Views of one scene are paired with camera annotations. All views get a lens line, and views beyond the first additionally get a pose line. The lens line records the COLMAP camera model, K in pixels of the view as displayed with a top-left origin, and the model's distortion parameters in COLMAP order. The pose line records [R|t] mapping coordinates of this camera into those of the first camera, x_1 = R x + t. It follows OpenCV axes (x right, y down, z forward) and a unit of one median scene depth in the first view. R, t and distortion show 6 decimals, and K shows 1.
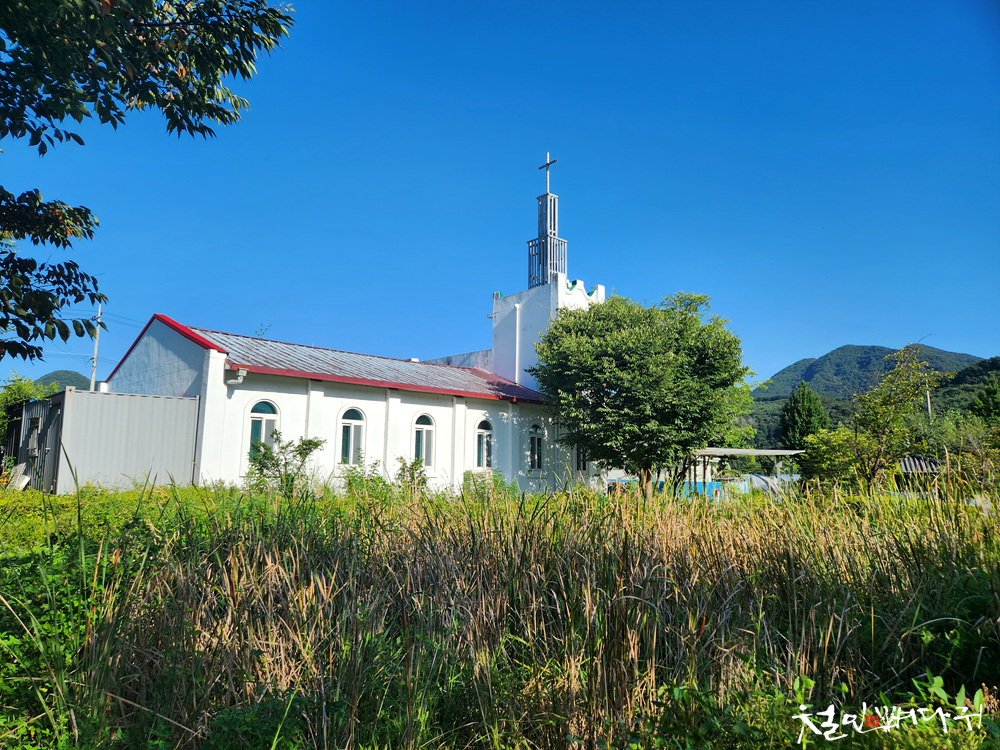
lens RADIAL K [[663.0, 0, 511.4], [0, 663.0, 371.7], [0, 0, 1]] dist [0.057309, -0.003687]
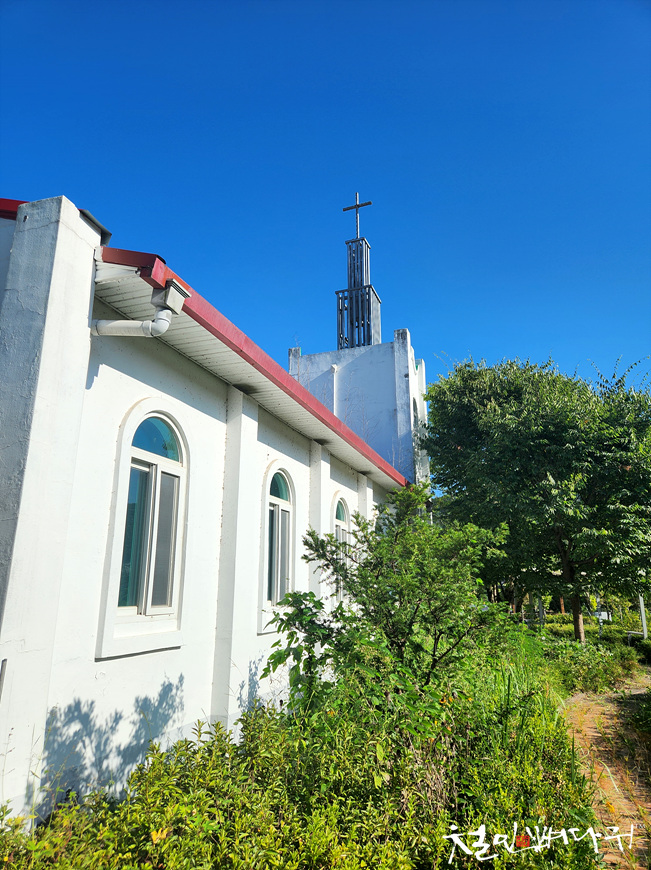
lens RADIAL K [[568.5, 0, 325.5], [0, 568.5, 435.0], [0, 0, 1]] dist [0.101154, -0.073948]
pose [[0.899377, 0.102526, 0.424983, -0.319347], [-0.055759, 0.991074, -0.121092, 0.063843], [-0.433604, 0.085211, 0.897065, 0.535644]]
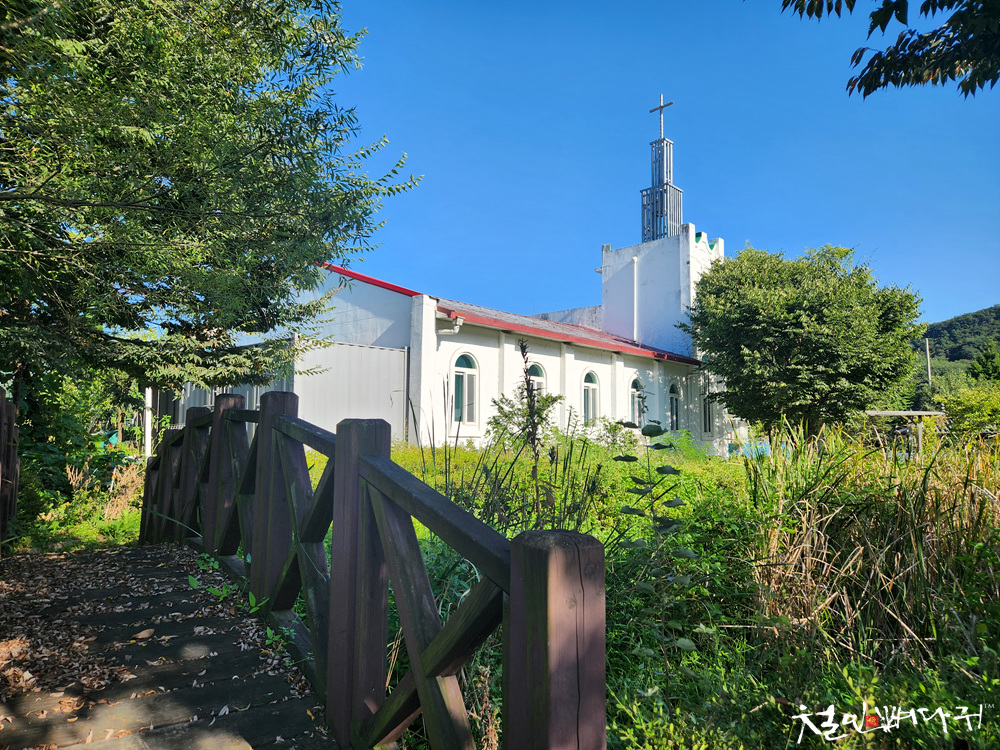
lens RADIAL K [[663.0, 0, 511.4], [0, 663.0, 371.7], [0, 0, 1]] dist [0.057309, -0.003687]
pose [[0.997429, 0.004124, 0.071550, -0.284355], [-0.007849, 0.998624, 0.051846, 0.015904], [-0.071237, -0.052275, 0.996089, 0.075152]]
